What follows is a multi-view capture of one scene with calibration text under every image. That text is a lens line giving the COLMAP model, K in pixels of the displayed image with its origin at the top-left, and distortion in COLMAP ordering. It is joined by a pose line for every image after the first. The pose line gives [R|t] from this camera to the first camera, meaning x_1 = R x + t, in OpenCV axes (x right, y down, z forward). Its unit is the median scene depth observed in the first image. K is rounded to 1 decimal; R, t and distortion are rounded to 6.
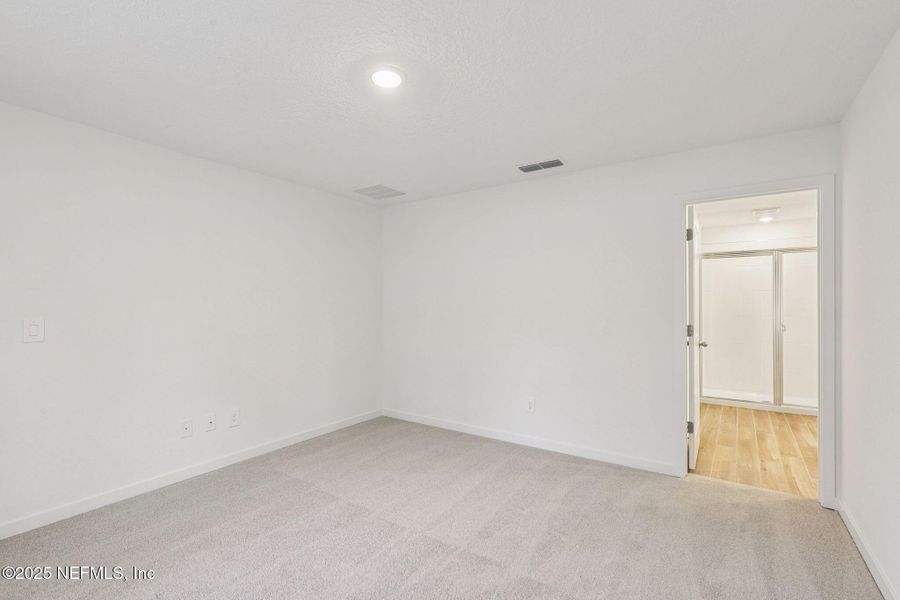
lens RADIAL K [[408.1, 0, 449.1], [0, 408.1, 305.4], [0, 0, 1]] dist [-0.000690, 0.000012]
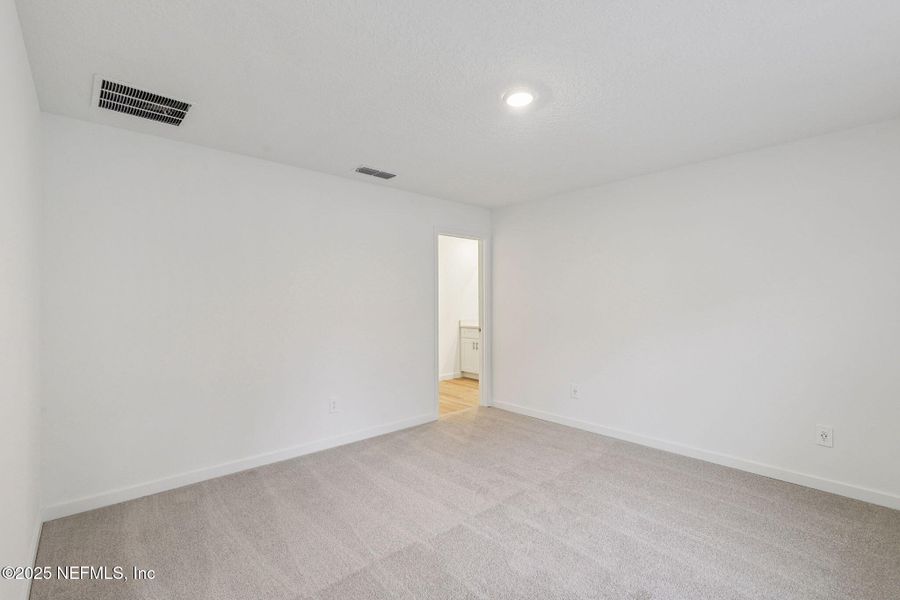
lens RADIAL K [[408.1, 0, 451.4], [0, 408.1, 298.5], [0, 0, 1]] dist [-0.000690, 0.000012]
pose [[0.229120, 0.011496, 0.973330, -0.840561], [0.009983, 0.999850, -0.014159, 0.008973], [-0.973347, 0.012961, 0.228970, 0.608943]]
